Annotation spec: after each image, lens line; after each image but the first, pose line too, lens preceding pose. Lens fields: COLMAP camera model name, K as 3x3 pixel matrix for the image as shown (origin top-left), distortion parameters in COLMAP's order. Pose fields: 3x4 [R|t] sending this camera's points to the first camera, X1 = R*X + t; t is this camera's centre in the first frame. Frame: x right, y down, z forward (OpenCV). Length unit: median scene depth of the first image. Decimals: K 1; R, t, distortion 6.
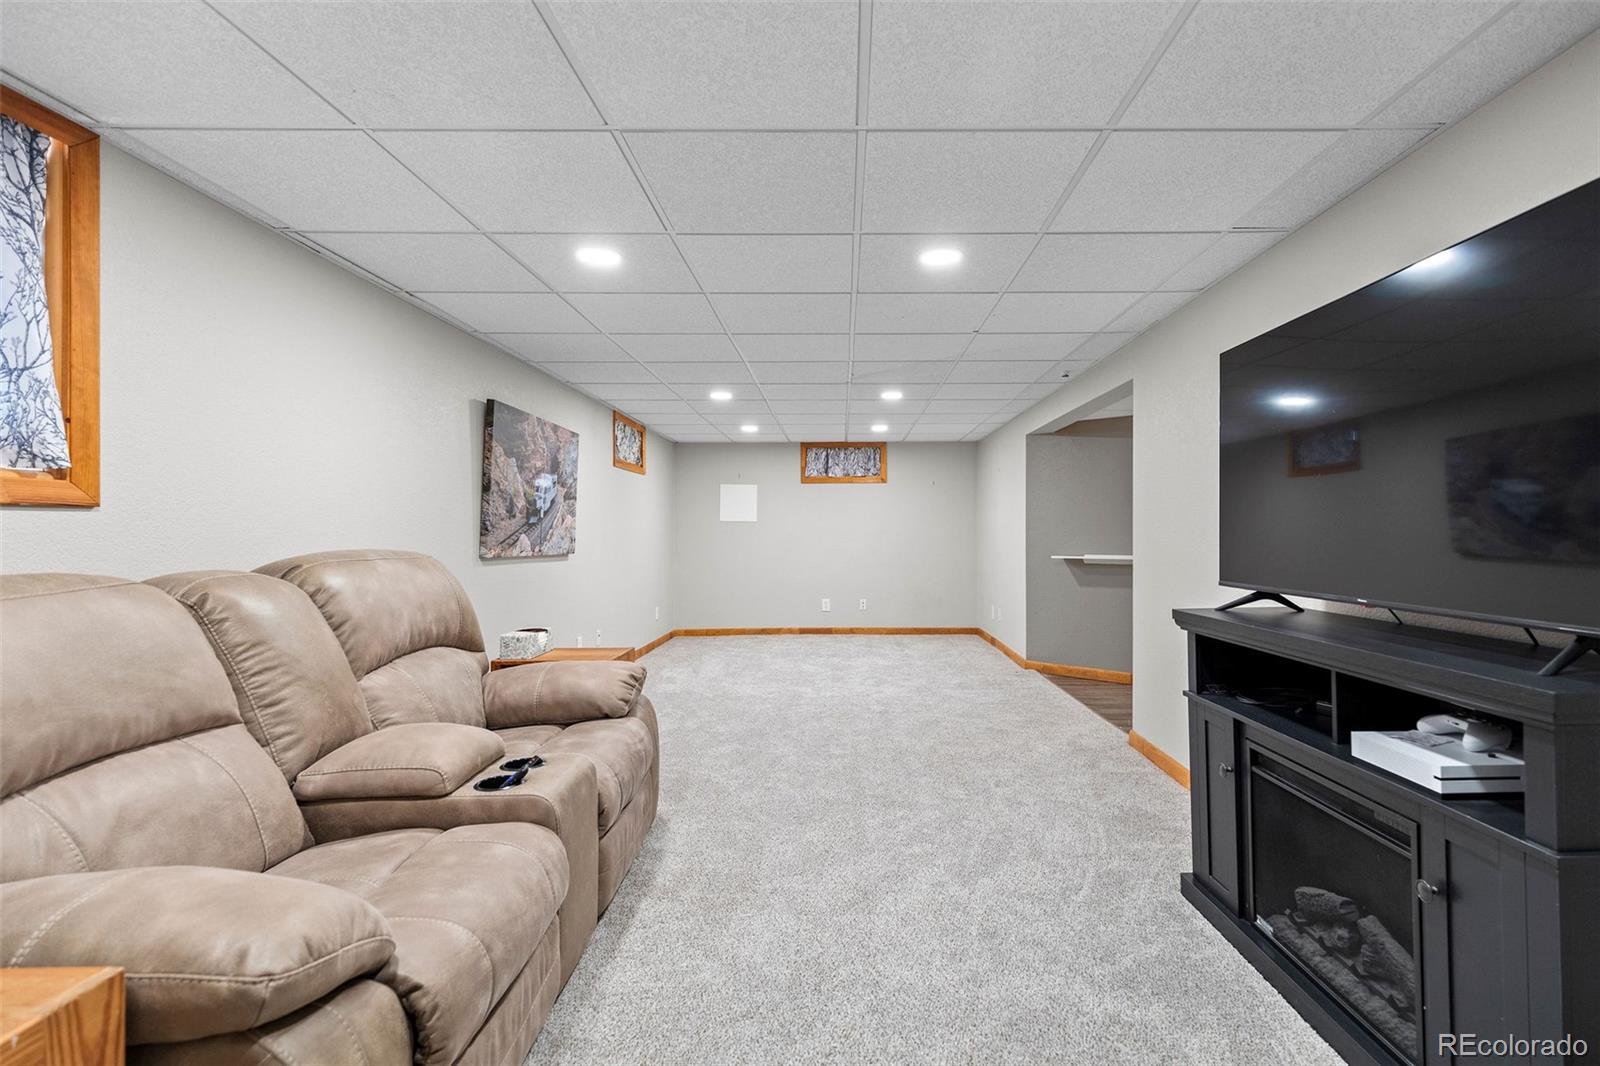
lens RADIAL K [[713.8, 0, 798.1], [0, 713.8, 524.1], [0, 0, 1]] dist [0.004051, -0.000318]
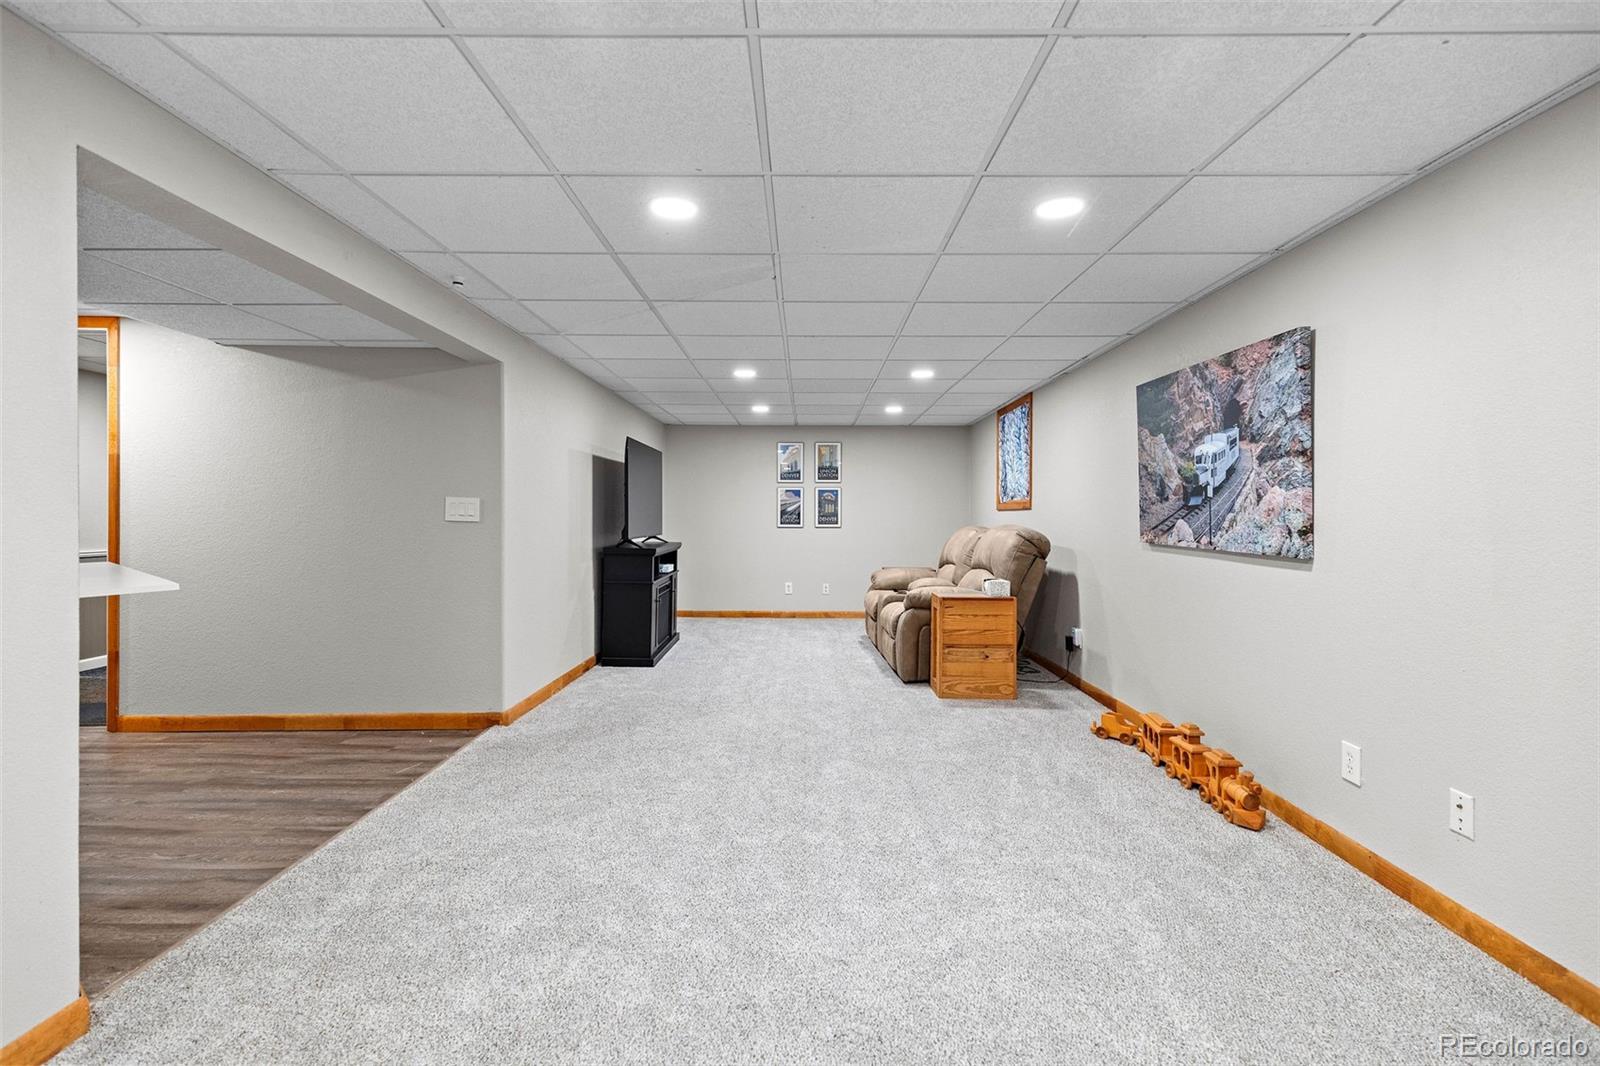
lens RADIAL K [[713.8, 0, 798.1], [0, 713.8, 524.1], [0, 0, 1]] dist [0.004051, -0.000318]
pose [[-0.998163, -0.000183, -0.060585, 0.100215], [-0.000211, 1.000000, 0.000452, 0.018546], [0.060584, 0.000464, -0.998163, 1.749772]]
